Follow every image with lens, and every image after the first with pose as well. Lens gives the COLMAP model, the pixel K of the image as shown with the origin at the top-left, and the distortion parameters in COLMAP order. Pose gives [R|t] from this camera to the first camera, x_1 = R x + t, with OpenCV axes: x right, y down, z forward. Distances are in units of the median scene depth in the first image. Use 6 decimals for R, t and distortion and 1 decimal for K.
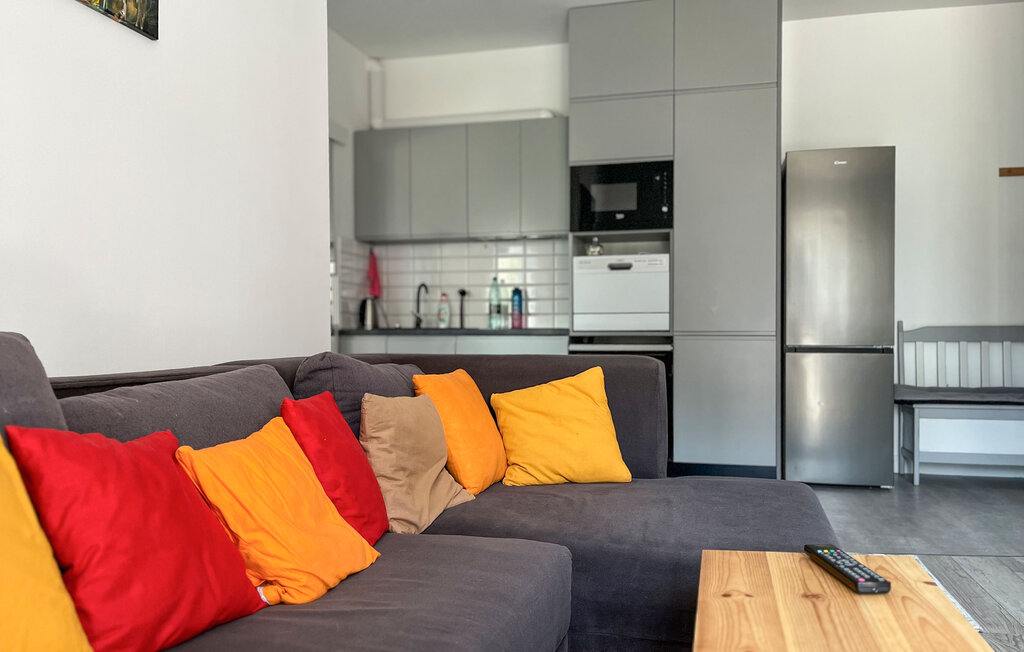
lens RADIAL K [[807.1, 0, 515.5], [0, 807.1, 343.4], [0, 0, 1]] dist [0.089846, 0.000857]
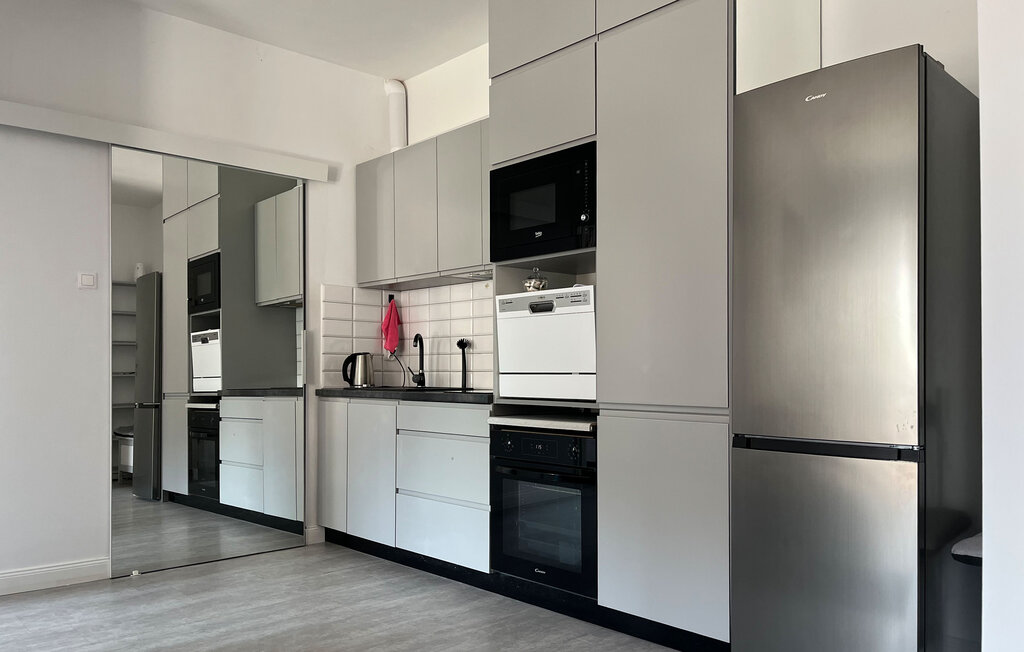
lens RADIAL K [[802.3, 0, 495.6], [0, 802.3, 368.2], [0, 0, 1]] dist [0.075256, -0.001149]
pose [[0.823487, -0.000246, -0.567335, 0.478209], [-0.008958, 0.999870, -0.013437, -0.031879], [0.567264, 0.016147, 0.823378, 0.405352]]
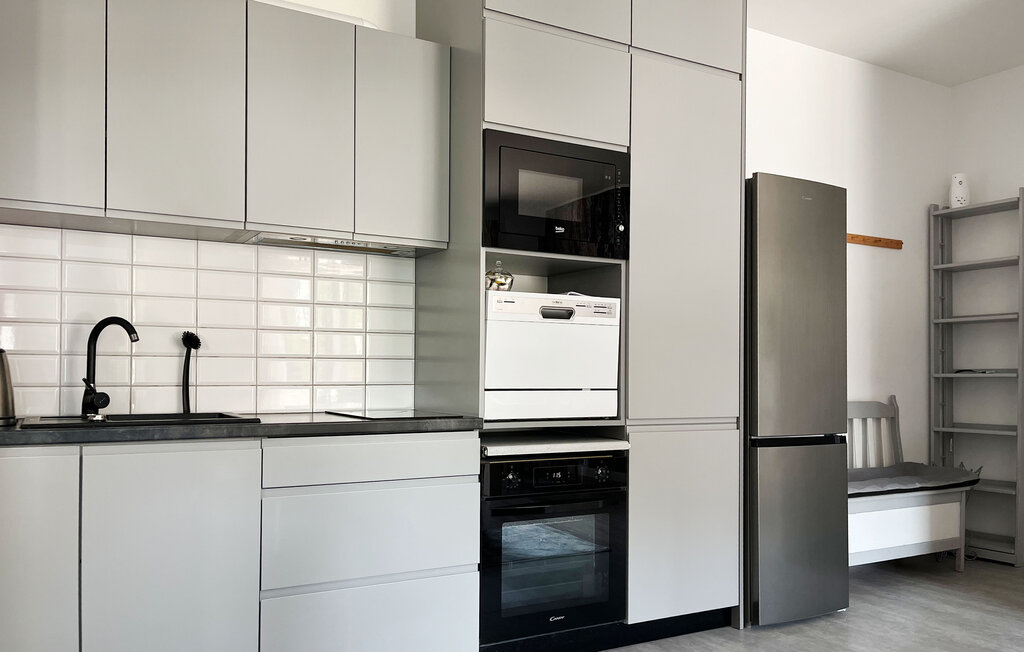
lens RADIAL K [[802.3, 0, 495.6], [0, 802.3, 368.2], [0, 0, 1]] dist [0.075256, -0.001149]
pose [[0.715101, 0.013449, 0.698892, -0.315104], [0.000869, 0.999797, -0.020128, -0.040898], [-0.699021, 0.015001, 0.714944, 0.594732]]
